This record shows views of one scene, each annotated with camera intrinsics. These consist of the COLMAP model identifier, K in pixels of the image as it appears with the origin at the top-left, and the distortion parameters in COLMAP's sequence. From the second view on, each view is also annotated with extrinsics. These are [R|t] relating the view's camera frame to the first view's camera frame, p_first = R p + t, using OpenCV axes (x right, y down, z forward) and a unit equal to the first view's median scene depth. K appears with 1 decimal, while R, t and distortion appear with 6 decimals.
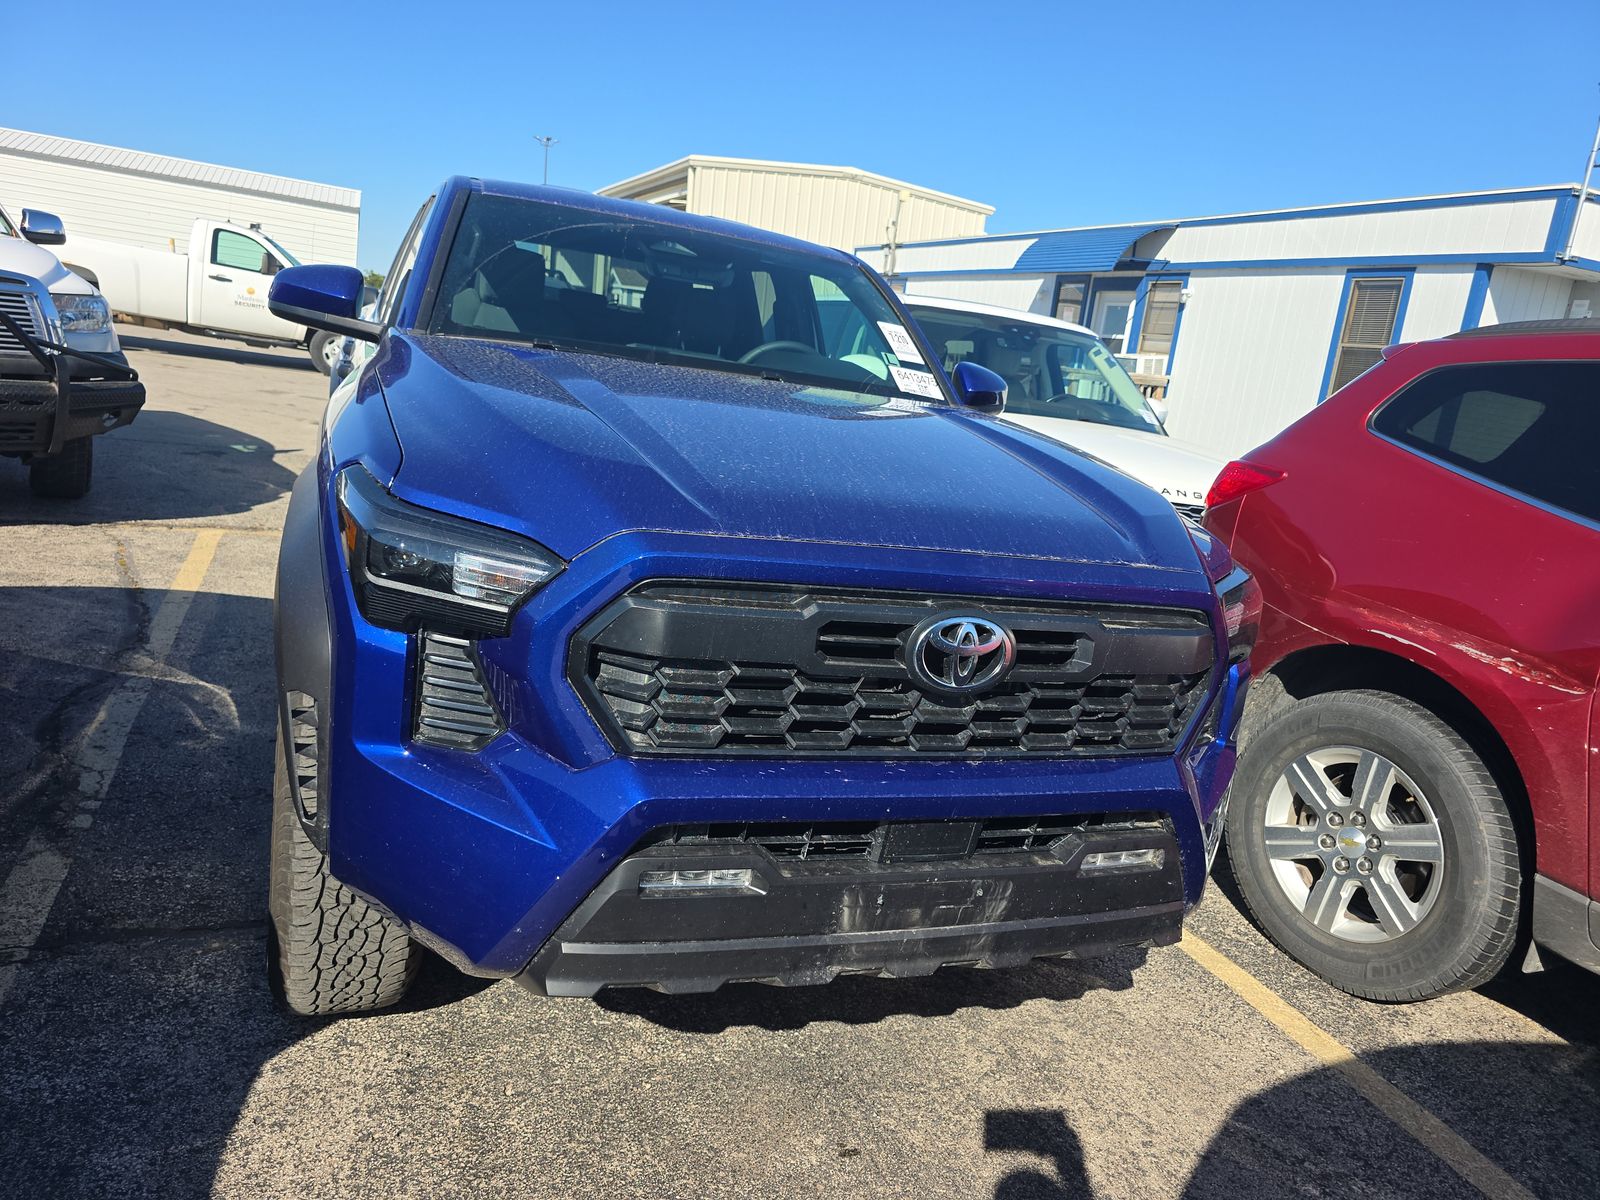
lens RADIAL K [[1106.5, 0, 792.5], [0, 1106.5, 571.4], [0, 0, 1]] dist [0.044622, -0.035521]
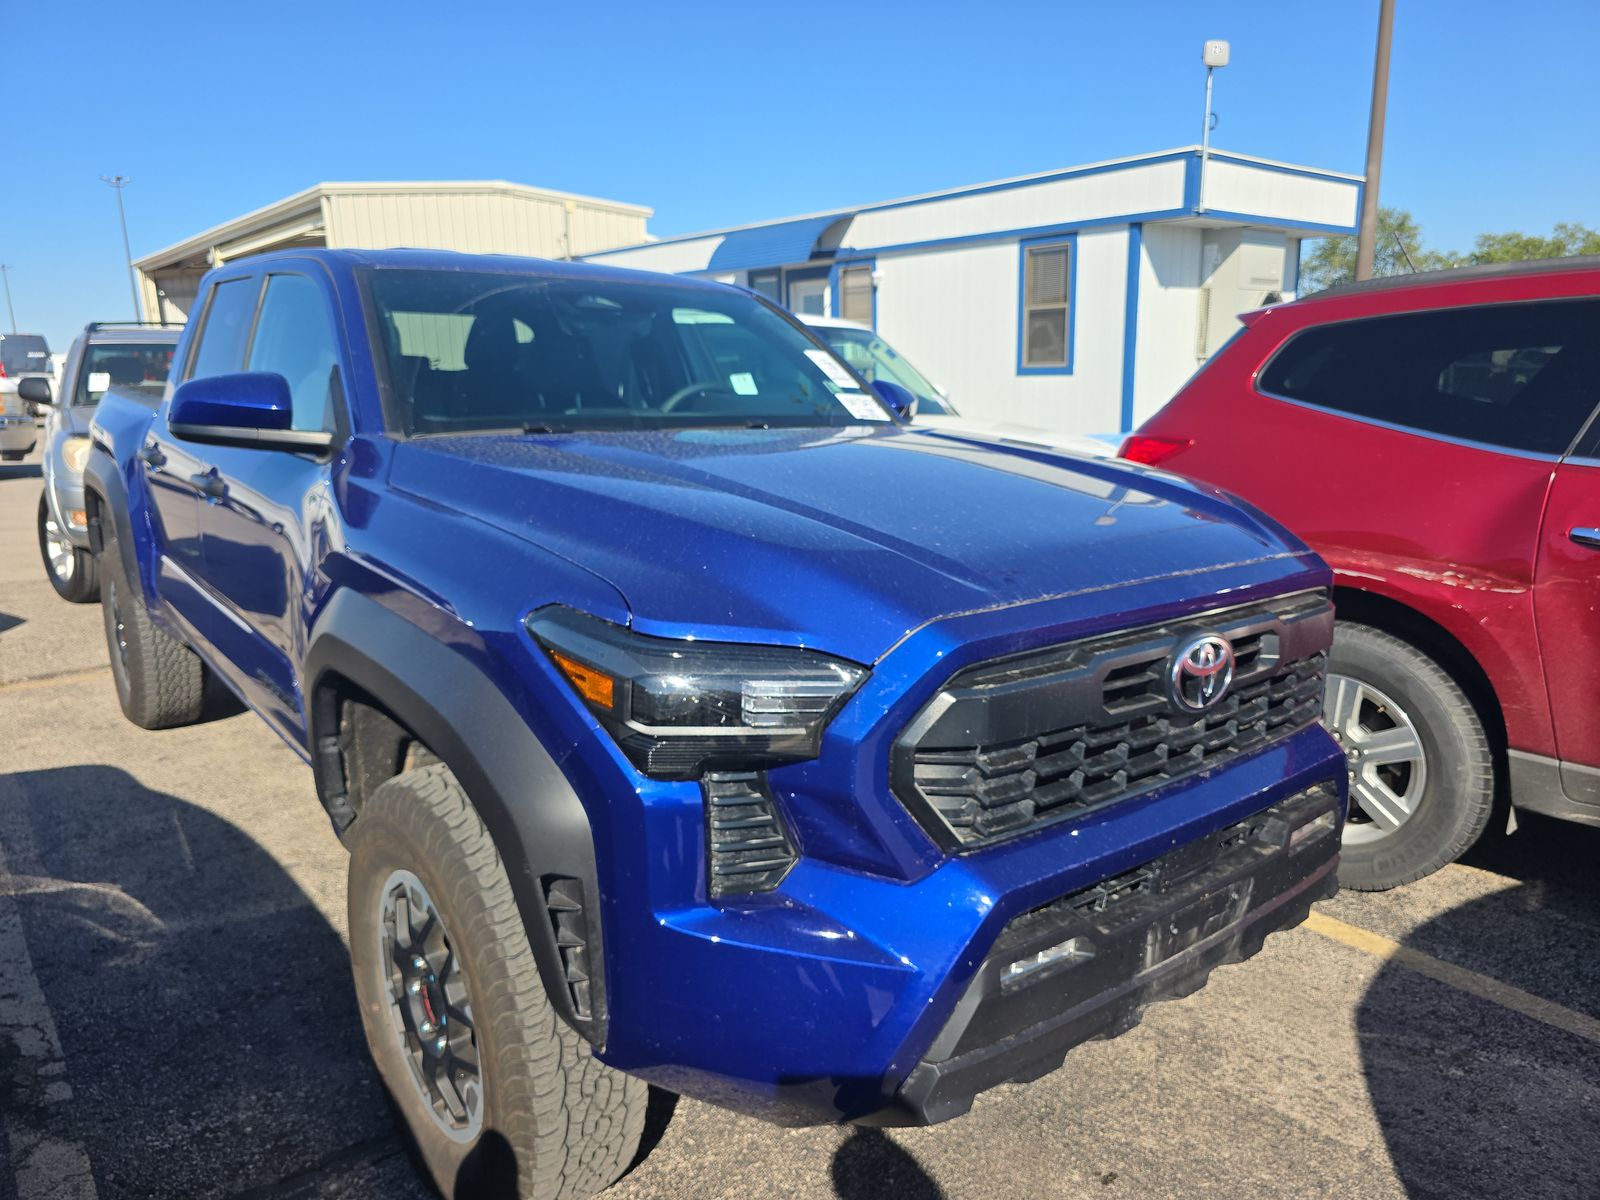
lens RADIAL K [[1108.1, 0, 797.3], [0, 1108.1, 575.3], [0, 0, 1]] dist [0.051811, -0.055468]
pose [[0.944175, -0.185193, 0.272464, -0.295071], [0.184698, 0.982405, 0.027699, -0.071830], [-0.272800, 0.024171, 0.961767, 0.067912]]
